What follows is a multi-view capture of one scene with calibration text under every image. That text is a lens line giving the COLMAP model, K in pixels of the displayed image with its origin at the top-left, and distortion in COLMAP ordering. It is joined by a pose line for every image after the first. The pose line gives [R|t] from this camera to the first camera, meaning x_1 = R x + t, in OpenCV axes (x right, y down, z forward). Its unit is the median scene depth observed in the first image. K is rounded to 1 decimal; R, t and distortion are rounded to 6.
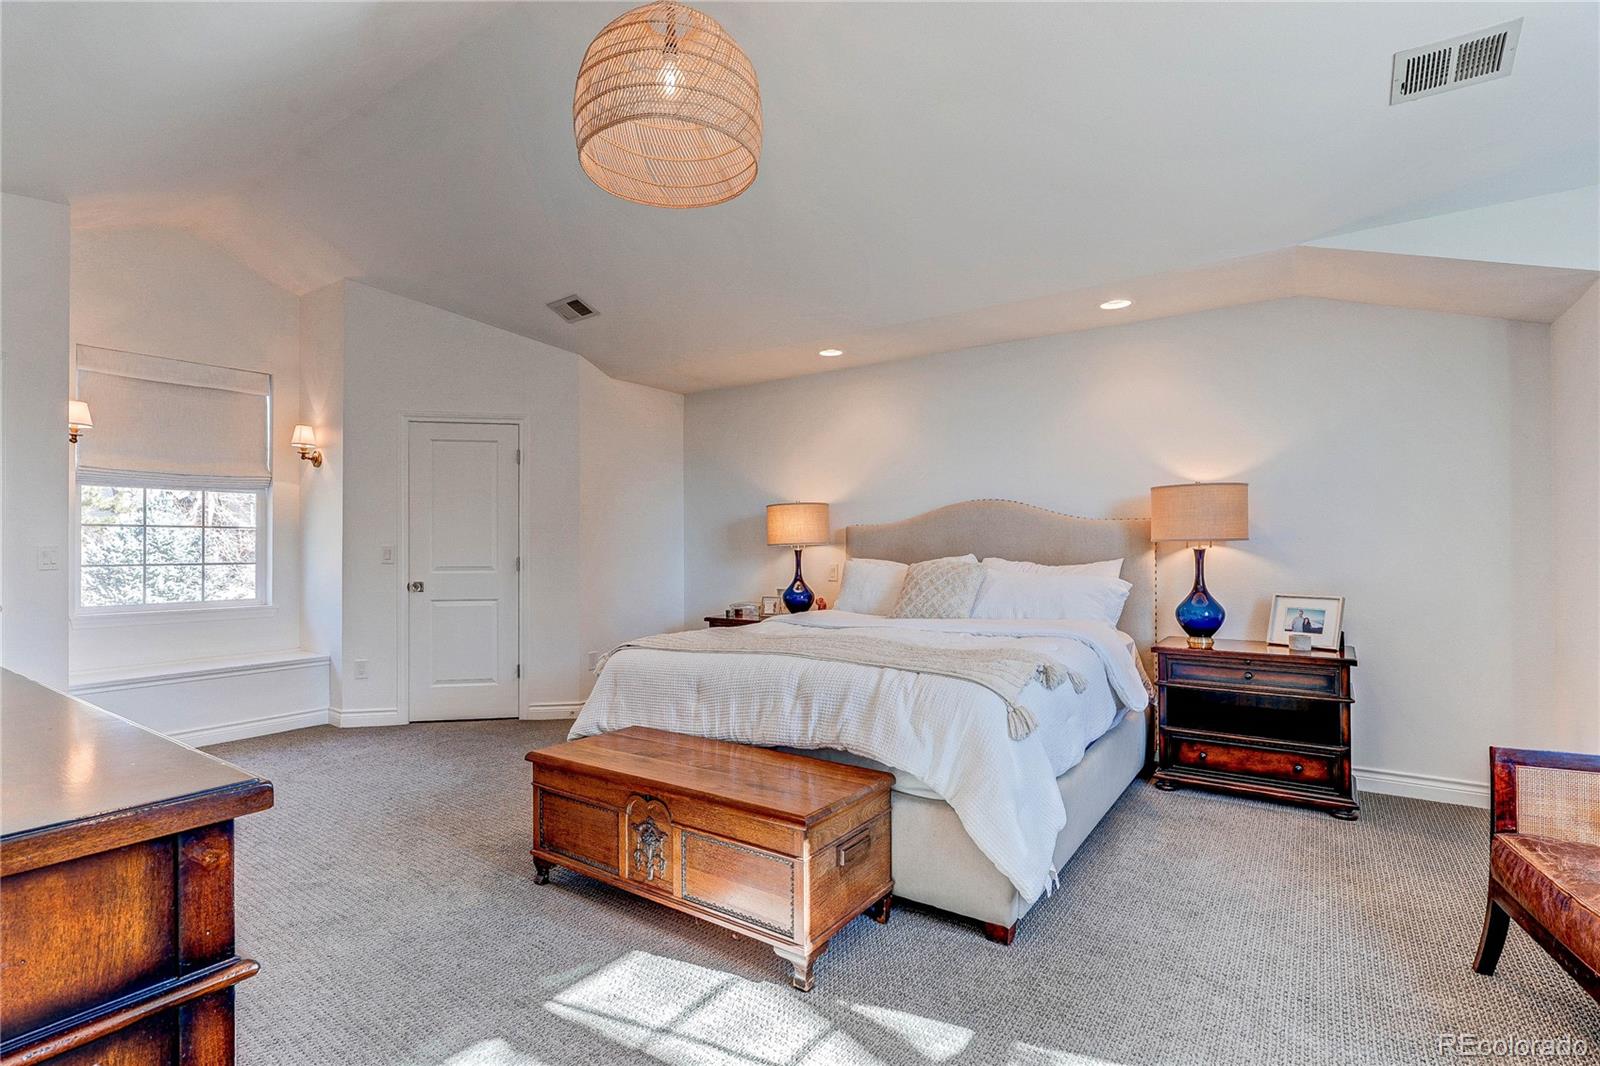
lens RADIAL K [[754.4, 0, 797.4], [0, 754.4, 542.7], [0, 0, 1]] dist [-0.004626, -0.001567]
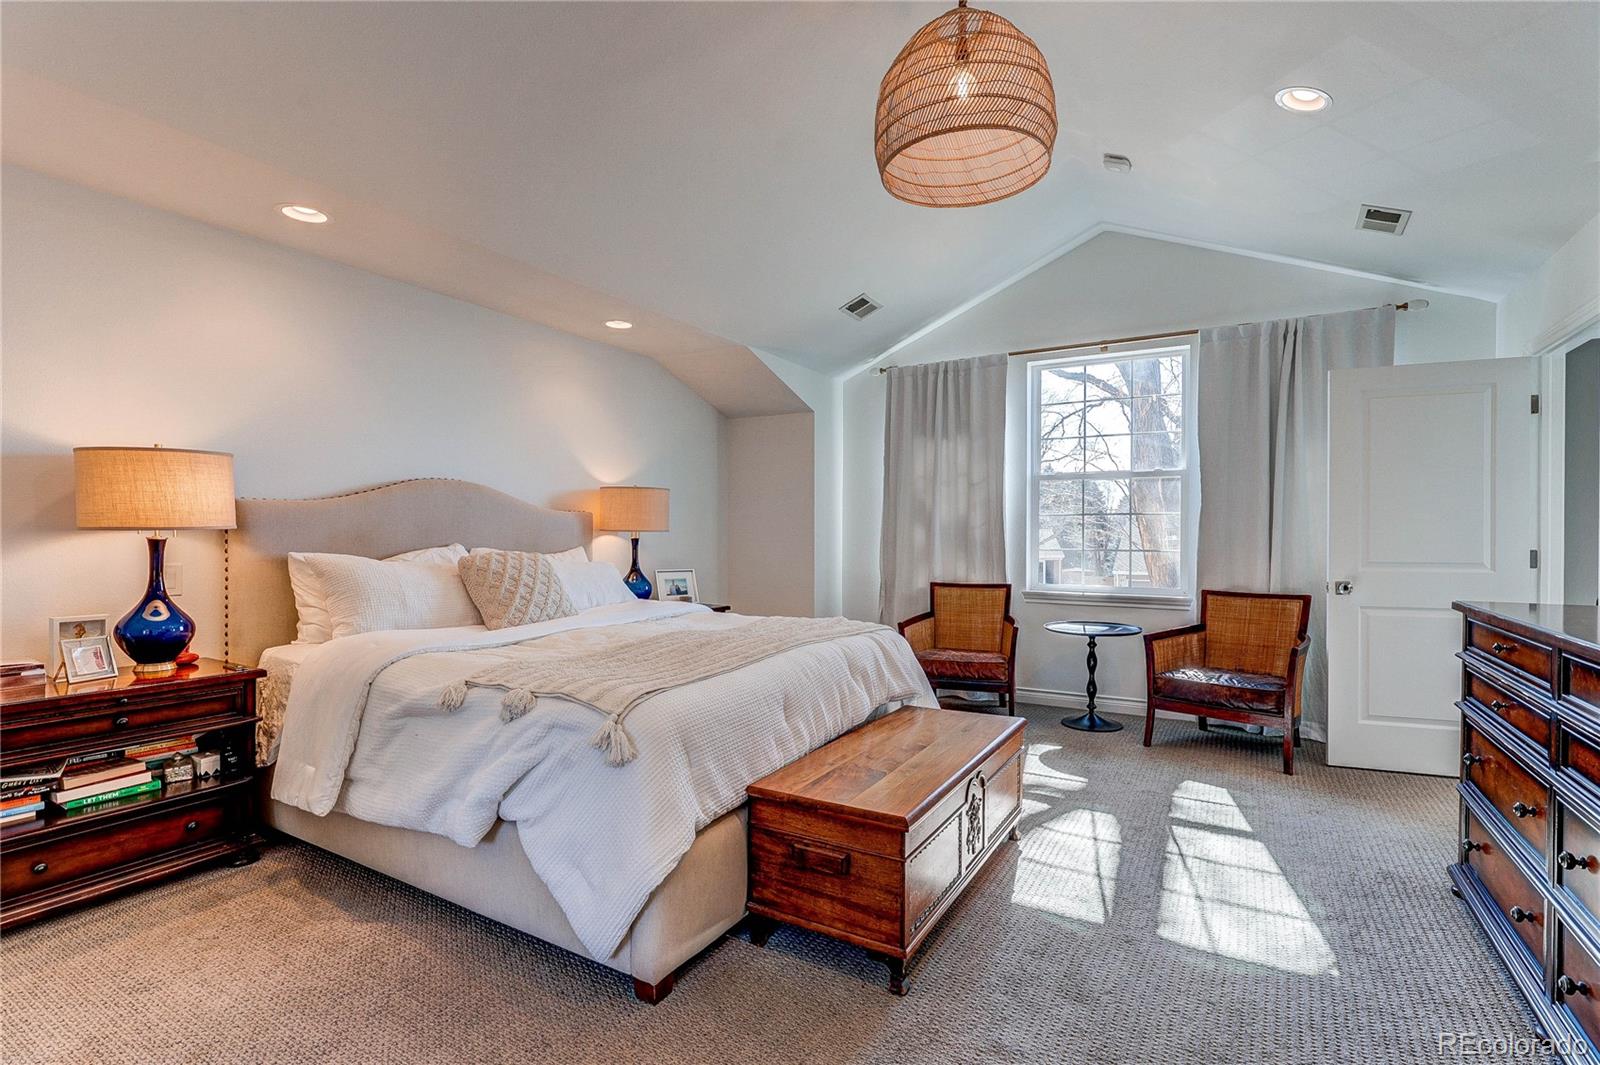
lens RADIAL K [[754.4, 0, 804.9], [0, 754.4, 534.5], [0, 0, 1]] dist [-0.004626, -0.001567]
pose [[-0.072915, 0.003792, 0.997331, -0.842251], [-0.009654, 0.999943, -0.004508, 0.006445], [-0.997291, -0.009957, -0.072874, 0.903803]]
